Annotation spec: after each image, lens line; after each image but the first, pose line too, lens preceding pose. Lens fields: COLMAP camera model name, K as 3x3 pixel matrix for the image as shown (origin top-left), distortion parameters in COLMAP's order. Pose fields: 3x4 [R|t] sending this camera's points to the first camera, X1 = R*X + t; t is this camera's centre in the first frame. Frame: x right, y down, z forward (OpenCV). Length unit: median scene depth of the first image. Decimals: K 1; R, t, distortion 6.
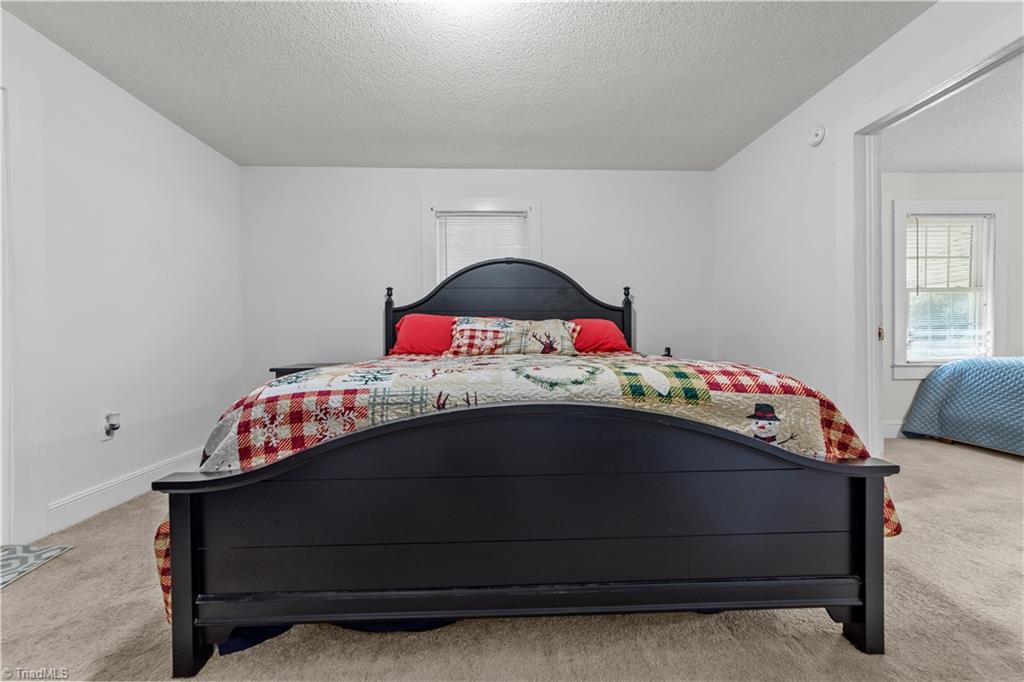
lens RADIAL K [[398.3, 0, 510.1], [0, 398.3, 345.8], [0, 0, 1]] dist [-0.004197, 0.003423]
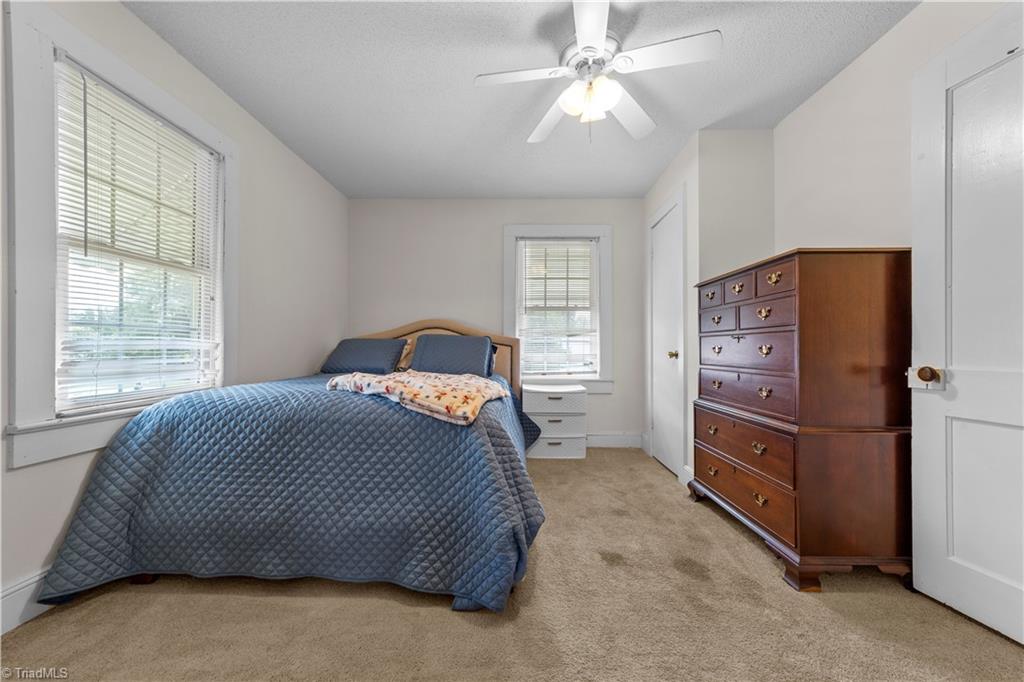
lens RADIAL K [[398.3, 0, 497.0], [0, 398.3, 344.1], [0, 0, 1]] dist [-0.004197, 0.003423]
pose [[0.104434, 0.012381, 0.994455, 0.641984], [0.011731, 0.999838, -0.013680, -0.021679], [-0.994463, 0.013095, 0.104272, 0.512961]]
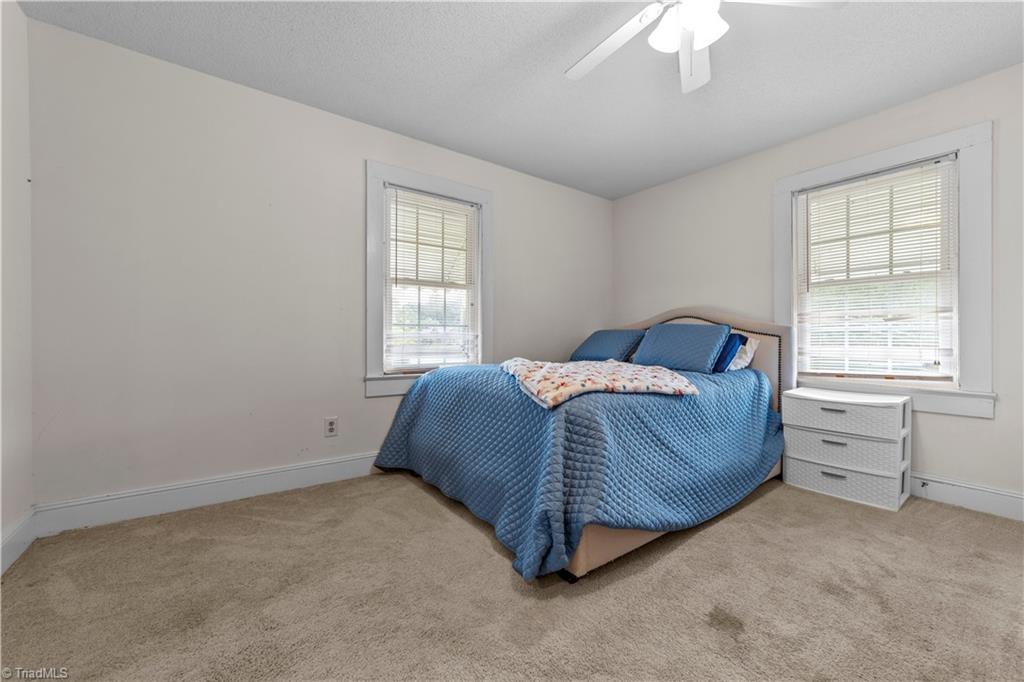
lens RADIAL K [[398.3, 0, 512.9], [0, 398.3, 338.2], [0, 0, 1]] dist [-0.004197, 0.003423]
pose [[0.841681, 0.007428, 0.539924, 0.791808], [0.002075, 0.999854, -0.016990, -0.014300], [-0.539971, 0.015420, 0.841542, 0.212472]]
